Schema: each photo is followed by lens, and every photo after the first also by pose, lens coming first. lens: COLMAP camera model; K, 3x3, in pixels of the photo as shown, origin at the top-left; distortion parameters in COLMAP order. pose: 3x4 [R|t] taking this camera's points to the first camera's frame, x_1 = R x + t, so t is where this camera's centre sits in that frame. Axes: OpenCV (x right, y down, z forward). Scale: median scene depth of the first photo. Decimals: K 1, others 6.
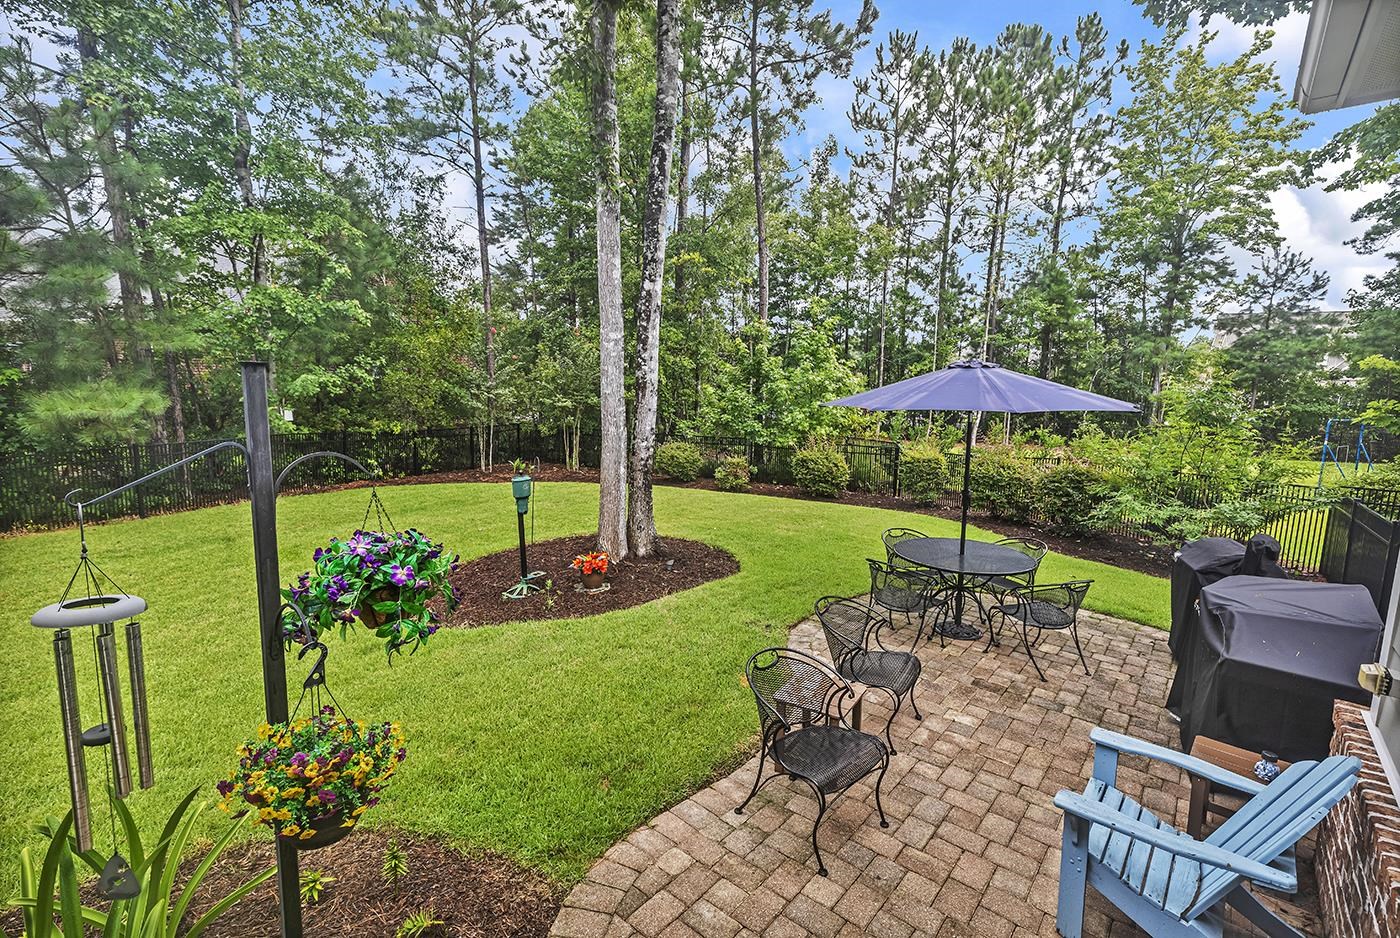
lens RADIAL K [[633.2, 0, 700.1], [0, 633.2, 476.3], [0, 0, 1]] dist [0.002366, 0.000072]
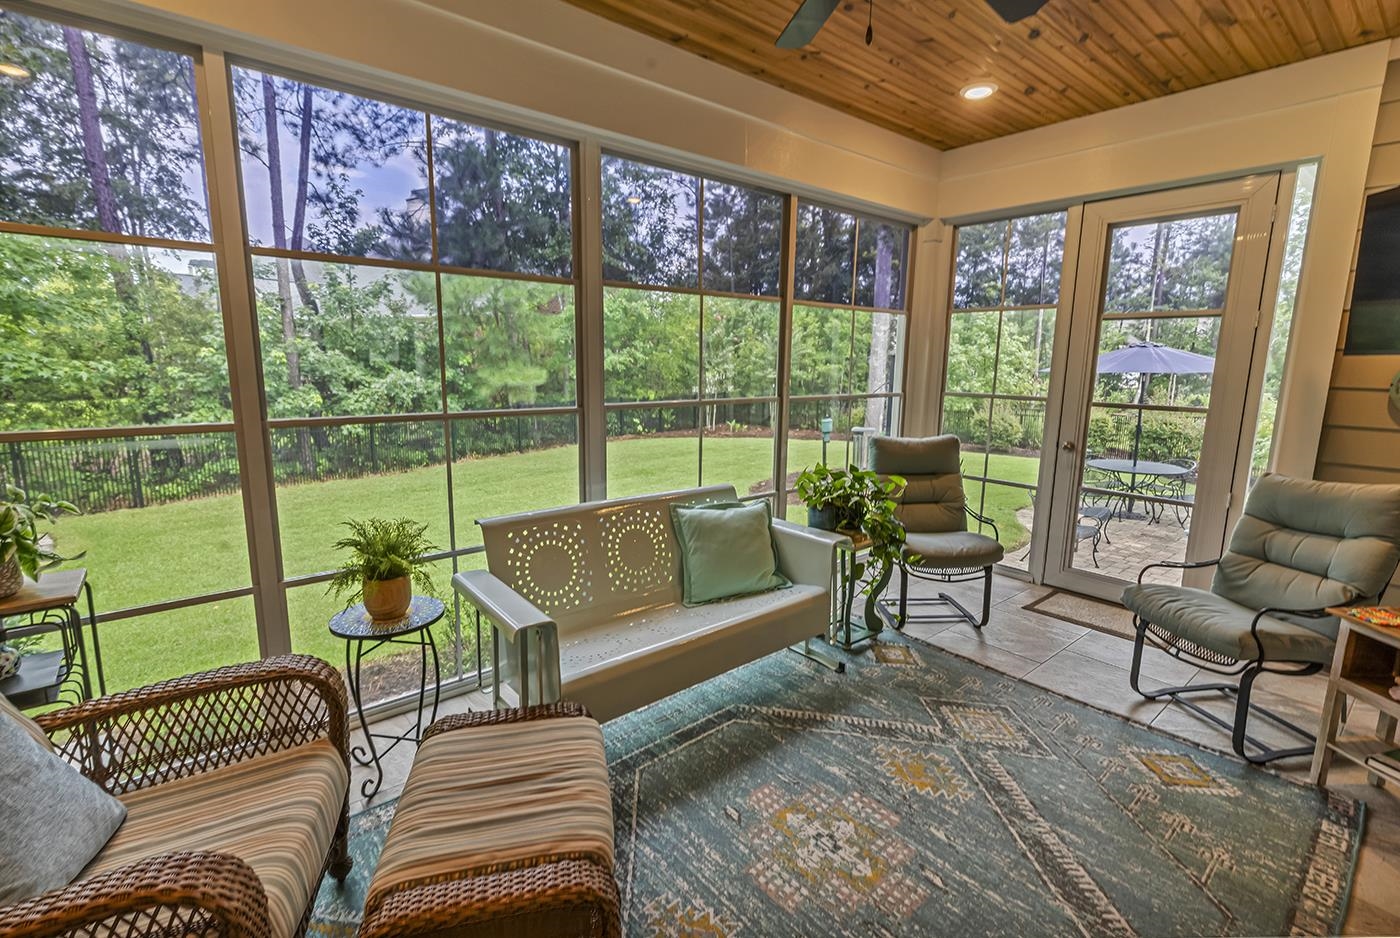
lens RADIAL K [[633.2, 0, 704.5], [0, 633.2, 465.6], [0, 0, 1]] dist [0.002366, 0.000072]
pose [[0.983284, 0.018826, -0.181102, -0.064759], [-0.014399, 0.999565, 0.025728, 0.017361], [0.181507, -0.022691, 0.983128, -0.136720]]
